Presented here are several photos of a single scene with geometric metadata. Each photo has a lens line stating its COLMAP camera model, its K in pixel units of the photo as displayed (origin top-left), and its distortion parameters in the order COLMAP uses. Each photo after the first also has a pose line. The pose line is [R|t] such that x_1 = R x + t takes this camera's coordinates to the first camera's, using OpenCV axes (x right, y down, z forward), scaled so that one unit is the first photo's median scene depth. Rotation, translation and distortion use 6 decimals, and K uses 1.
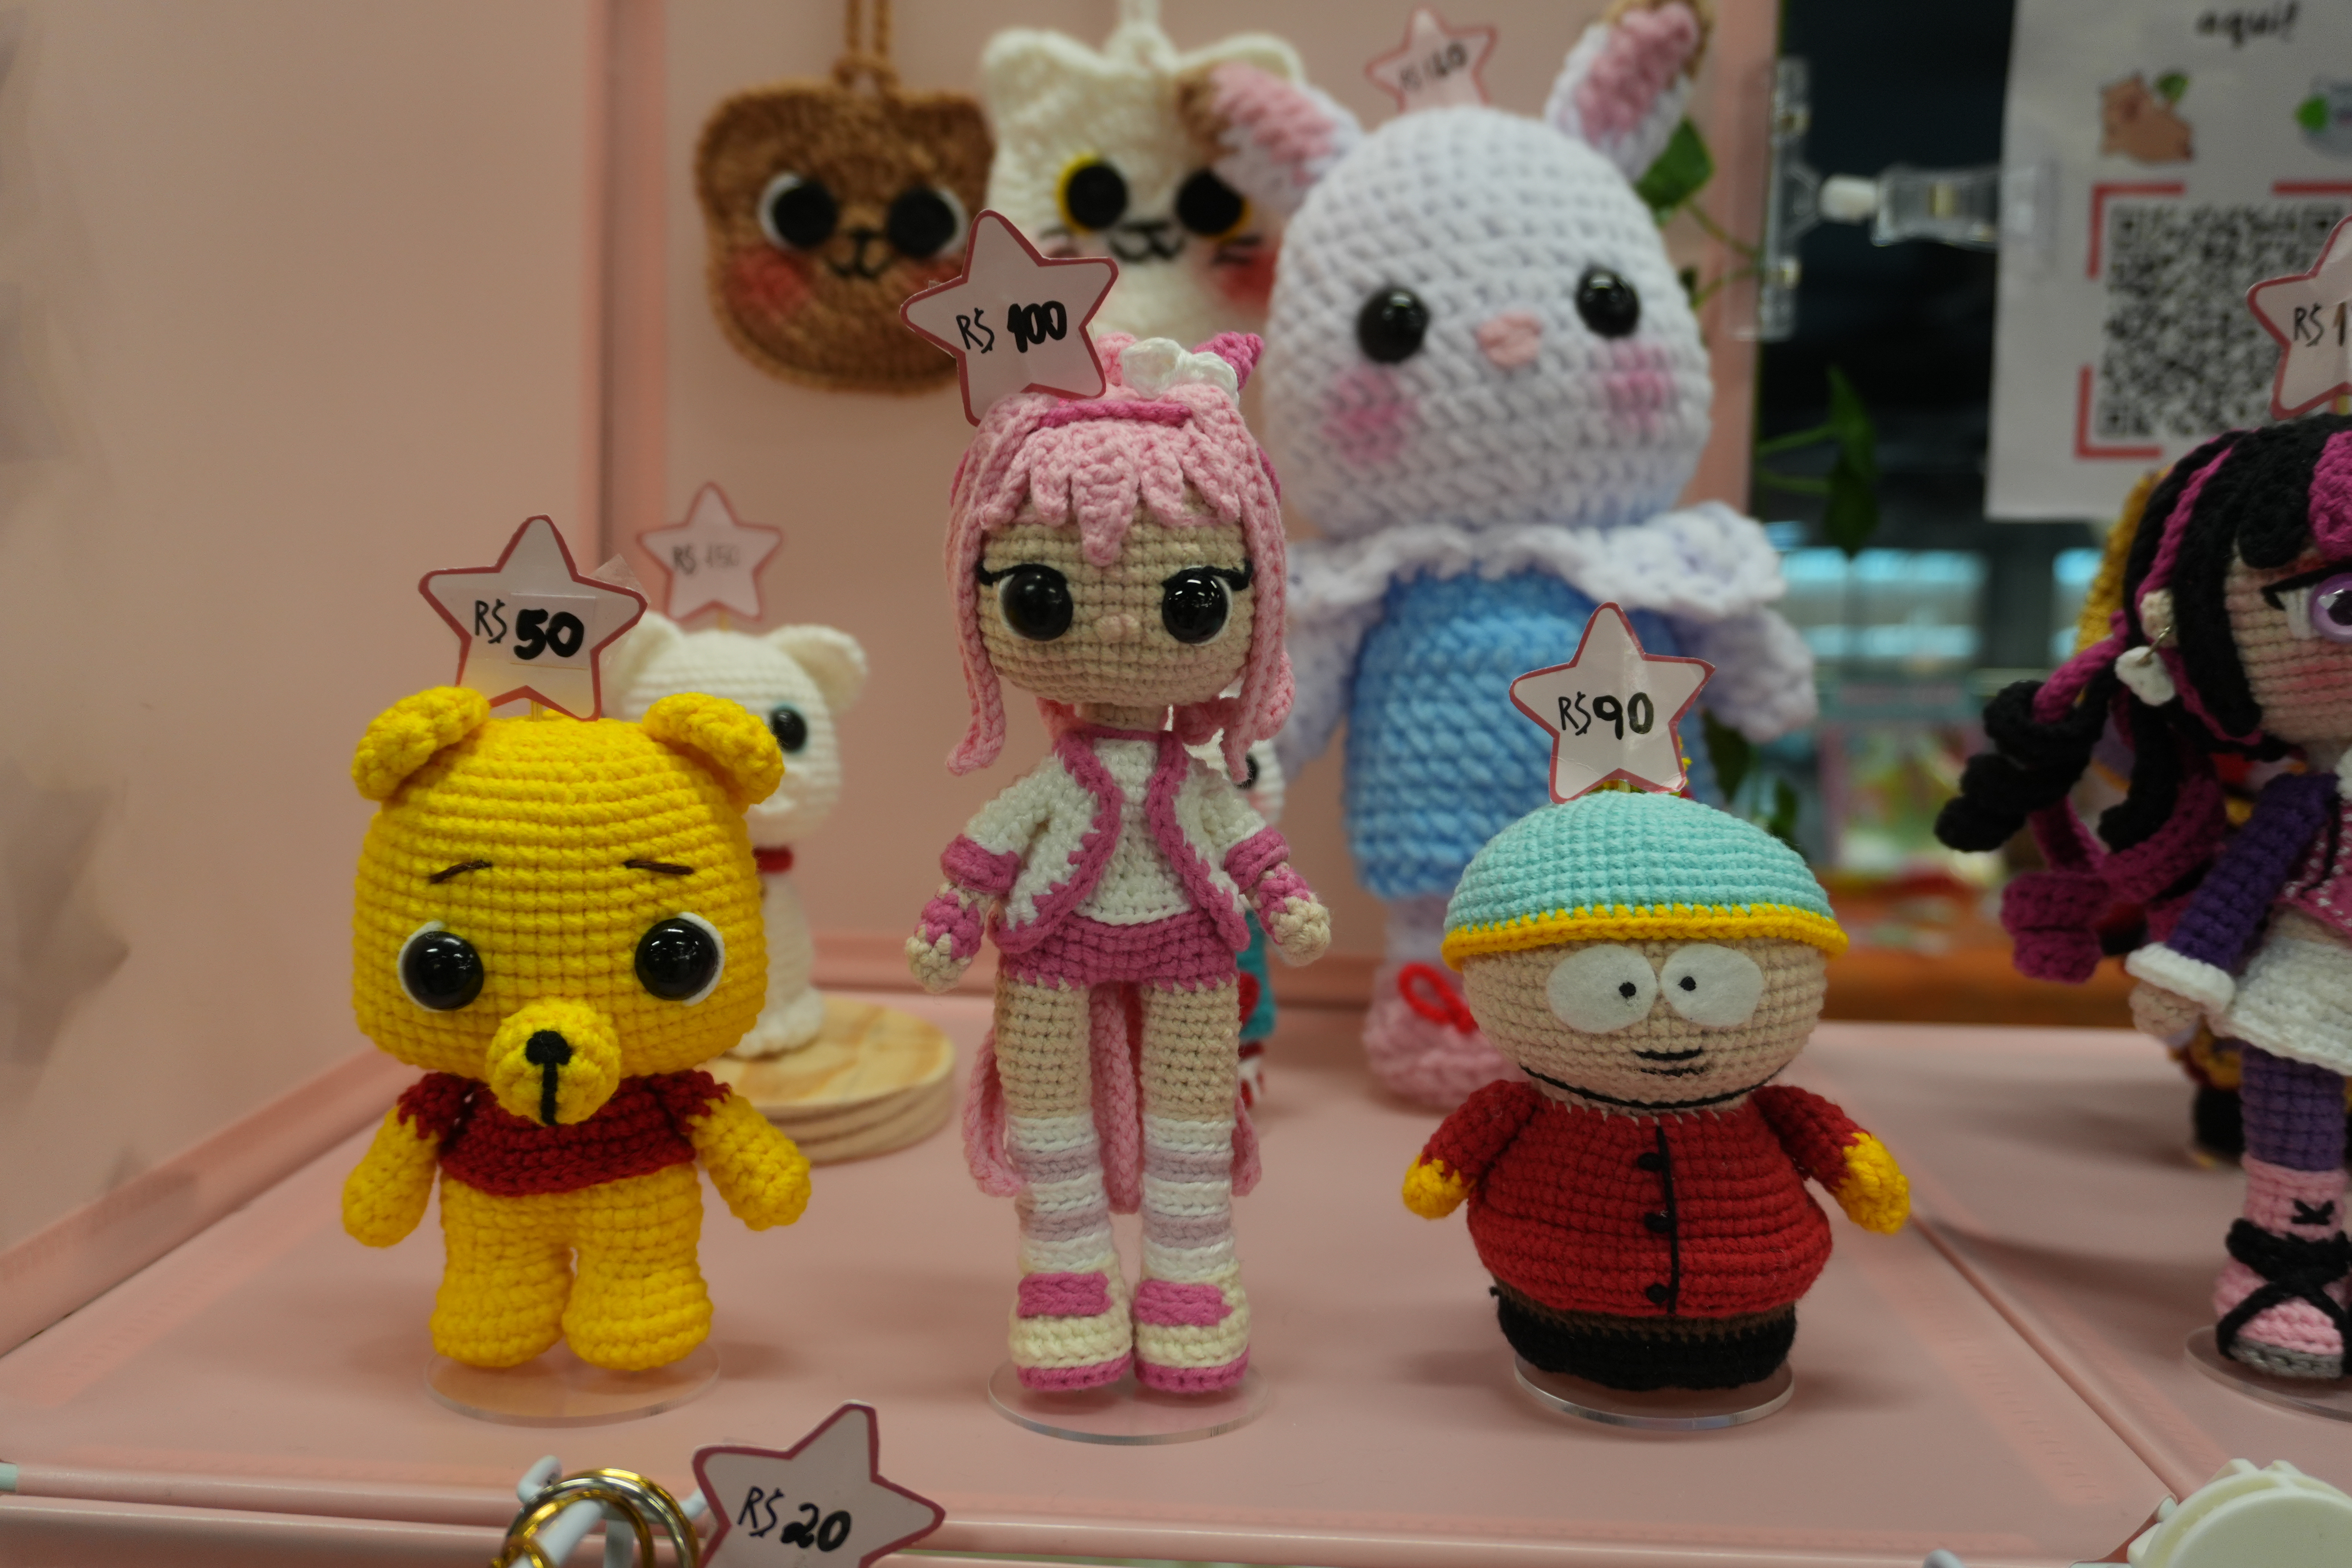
lens RADIAL K [[2032.2, 0, 1176.0], [0, 2032.2, 784.0], [0, 0, 1]] dist [-0.004970, -0.013266]
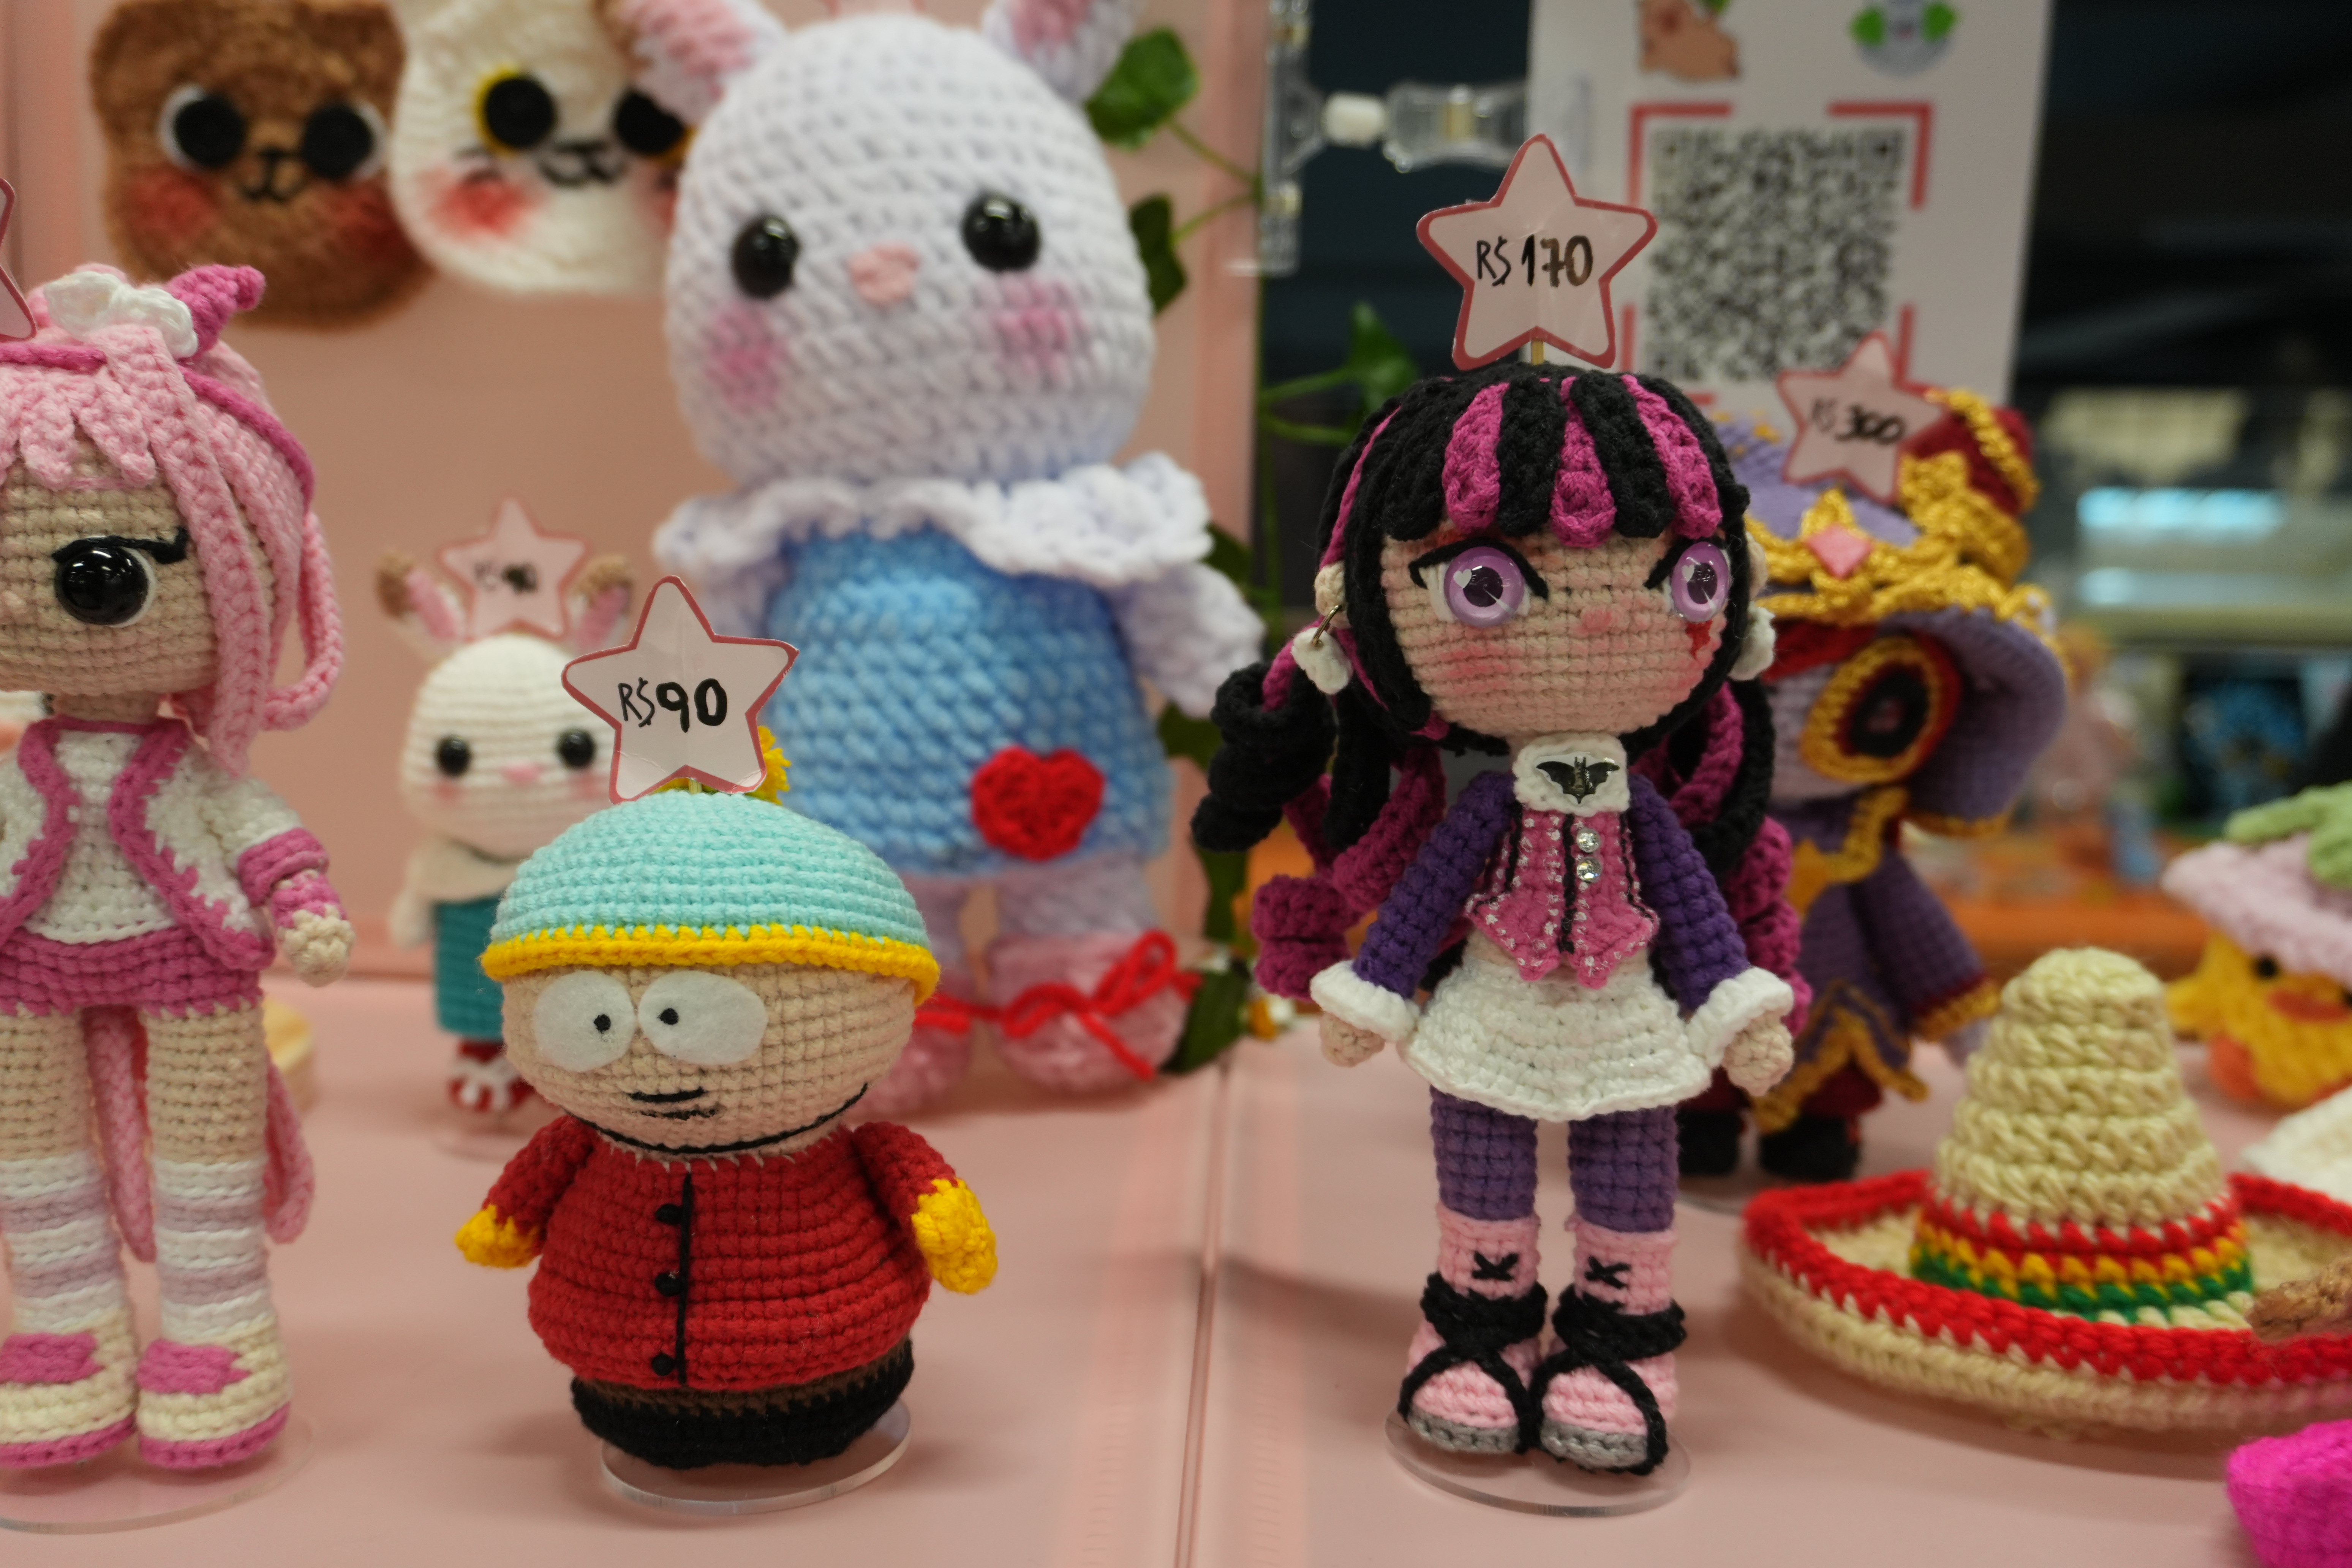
lens RADIAL K [[2078.1, 0, 1176.0], [0, 2078.1, 784.0], [0, 0, 1]] dist [-0.000060, -0.009003]
pose [[0.999971, 0.003535, 0.006726, 0.415456], [-0.003716, 0.999627, 0.027071, -0.024101], [-0.006628, -0.027095, 0.999611, 0.095700]]
